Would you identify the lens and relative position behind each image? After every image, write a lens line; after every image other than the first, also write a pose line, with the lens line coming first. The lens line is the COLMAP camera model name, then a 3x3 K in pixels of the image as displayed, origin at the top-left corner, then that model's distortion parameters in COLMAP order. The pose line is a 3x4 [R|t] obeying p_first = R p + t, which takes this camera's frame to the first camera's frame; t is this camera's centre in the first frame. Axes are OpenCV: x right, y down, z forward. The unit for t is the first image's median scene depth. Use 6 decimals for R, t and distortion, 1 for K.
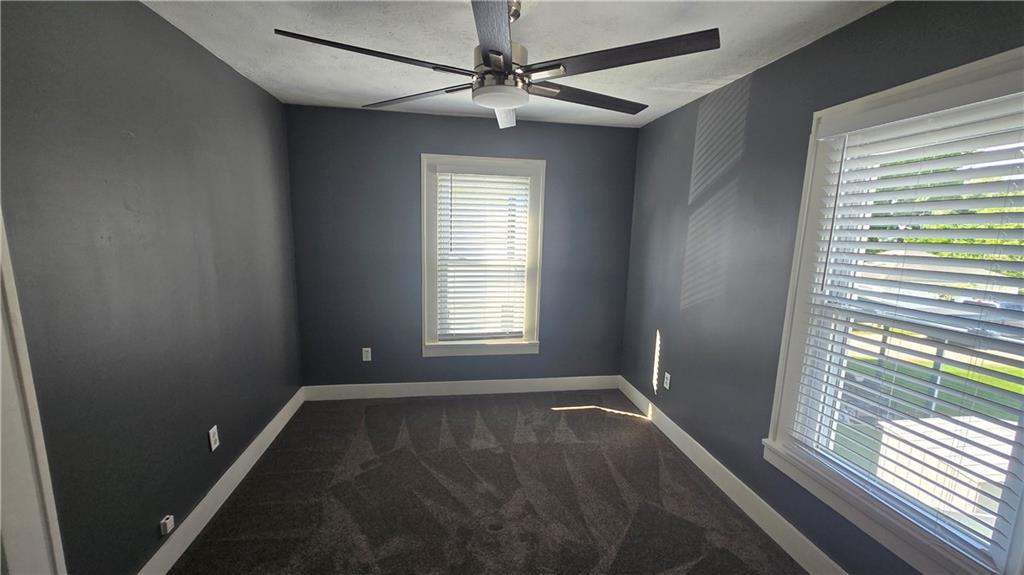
lens RADIAL K [[402.7, 0, 514.0], [0, 402.7, 292.0], [0, 0, 1]] dist [0.013957, -0.006840]
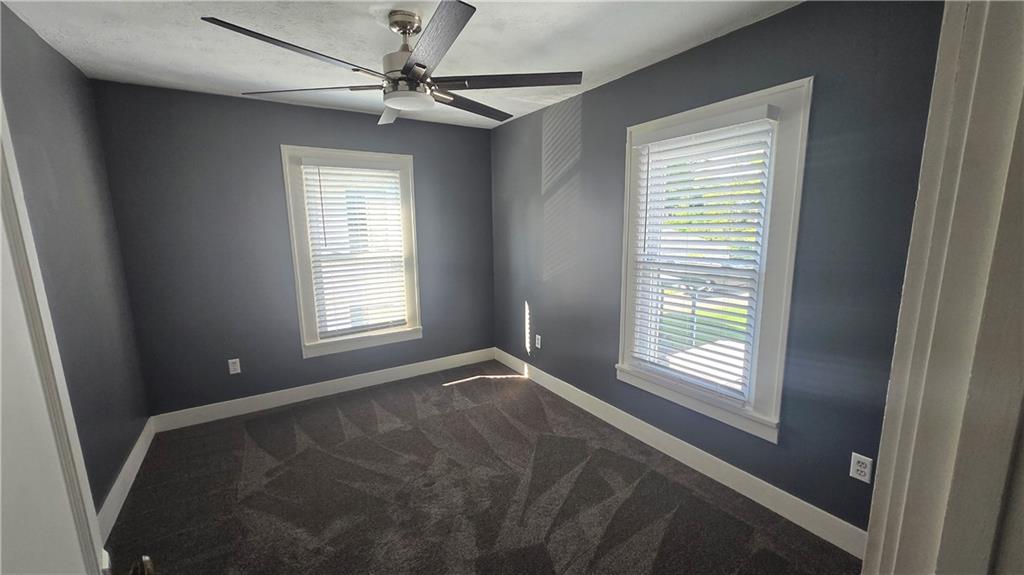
lens RADIAL K [[402.7, 0, 514.0], [0, 402.7, 292.0], [0, 0, 1]] dist [0.013957, -0.006840]
pose [[0.915789, -0.106600, 0.387255, -0.137024], [0.101871, 0.994257, 0.032781, 0.025720], [-0.388526, 0.009430, 0.921390, -0.085569]]
